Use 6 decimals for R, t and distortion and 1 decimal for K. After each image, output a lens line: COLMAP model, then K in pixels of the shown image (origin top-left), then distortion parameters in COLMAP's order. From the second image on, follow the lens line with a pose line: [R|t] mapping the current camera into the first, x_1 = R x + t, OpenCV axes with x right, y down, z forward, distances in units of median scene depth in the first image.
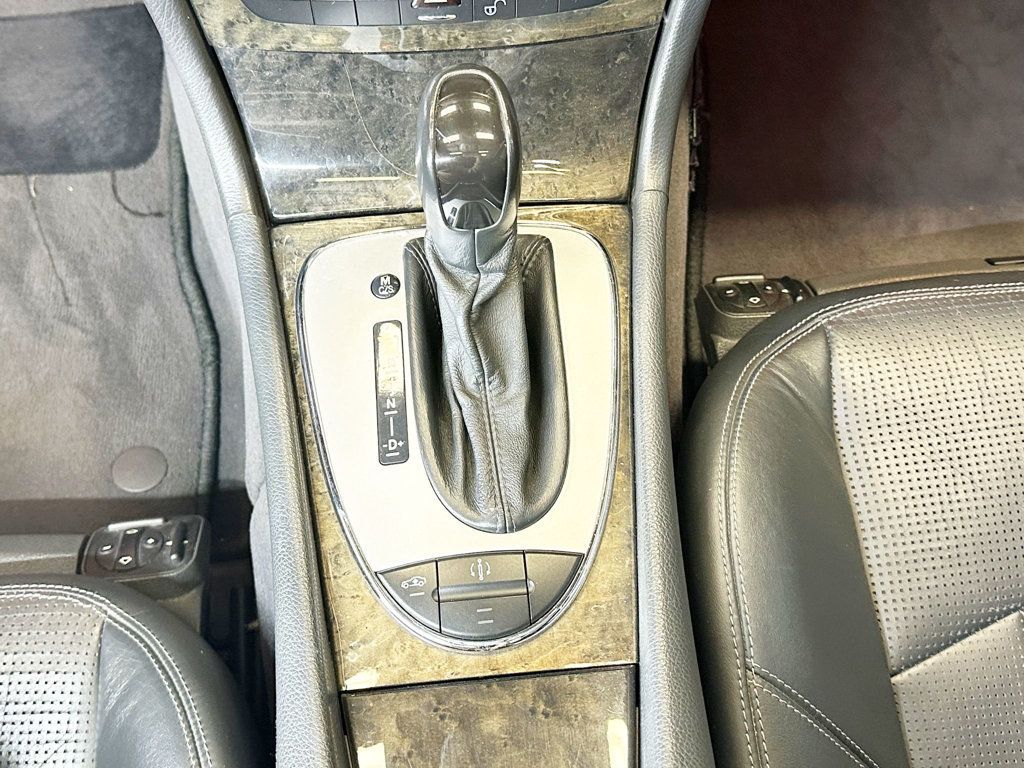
lens RADIAL K [[1121.8, 0, 514.2], [0, 1121.8, 369.8], [0, 0, 1]] dist [0.180659, -0.483904]
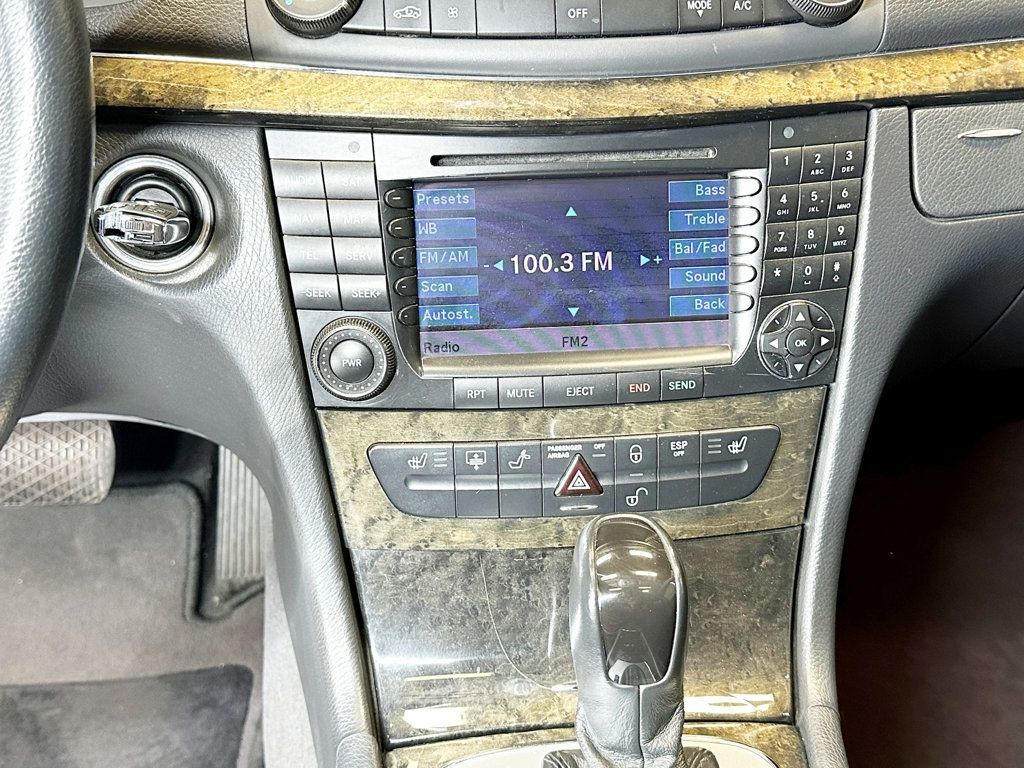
lens RADIAL K [[1121.8, 0, 514.2], [0, 1121.8, 369.8], [0, 0, 1]] dist [0.180659, -0.483904]
pose [[0.999325, -0.025044, -0.026871, -0.089208], [0.002145, 0.770083, -0.637940, 0.213717], [0.036669, 0.637452, 0.769617, 0.150305]]
